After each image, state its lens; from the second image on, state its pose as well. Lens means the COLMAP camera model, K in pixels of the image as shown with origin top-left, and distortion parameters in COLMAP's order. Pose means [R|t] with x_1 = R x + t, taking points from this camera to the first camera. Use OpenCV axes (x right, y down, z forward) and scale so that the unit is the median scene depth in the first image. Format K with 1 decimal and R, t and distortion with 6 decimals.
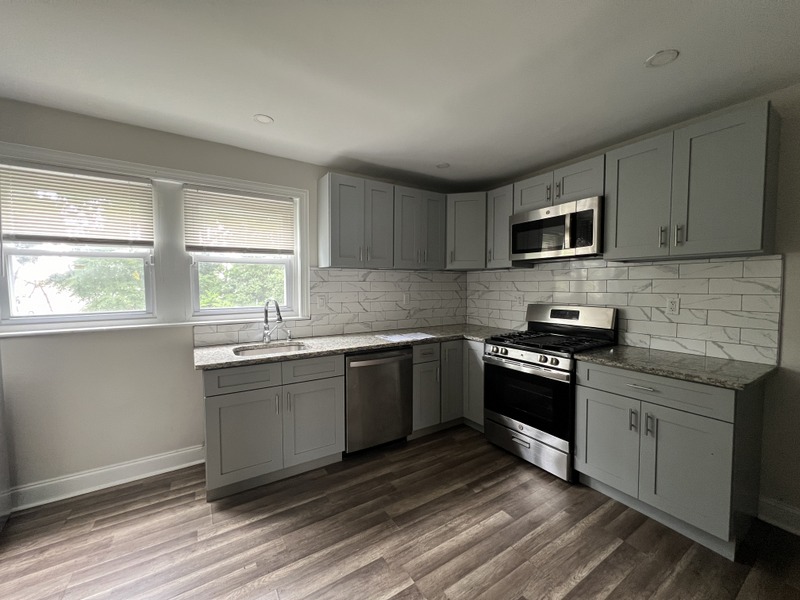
lens RADIAL K [[320.0, 0, 398.8], [0, 320.0, 300.3], [0, 0, 1]] dist [0.000022, 0.000169]
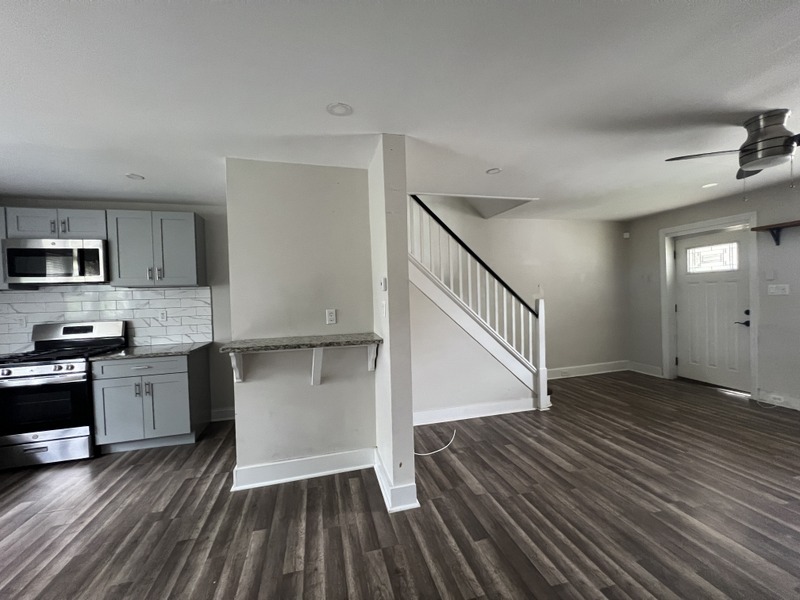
lens RADIAL K [[320.0, 0, 398.8], [0, 320.0, 300.3], [0, 0, 1]] dist [0.000022, 0.000169]
pose [[0.305103, -0.023791, 0.952022, -0.265551], [0.072178, 0.997390, 0.001794, 0.019211], [-0.949580, 0.068168, 0.306024, -0.536940]]
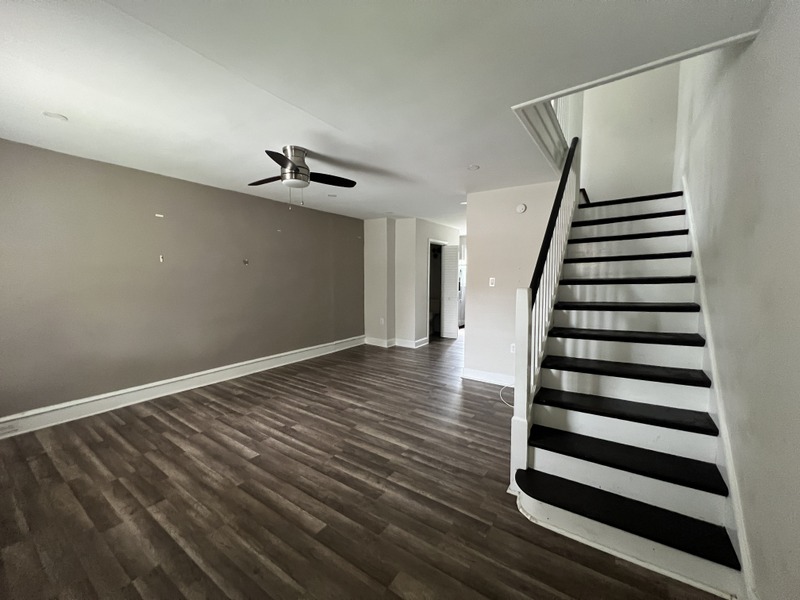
lens RADIAL K [[320.0, 0, 398.8], [0, 320.0, 300.3], [0, 0, 1]] dist [0.000022, 0.000169]
pose [[0.390778, 0.071598, -0.917696, 1.966497], [-0.044180, 0.997280, 0.058994, 0.060524], [0.919424, 0.017490, 0.392878, -1.294394]]
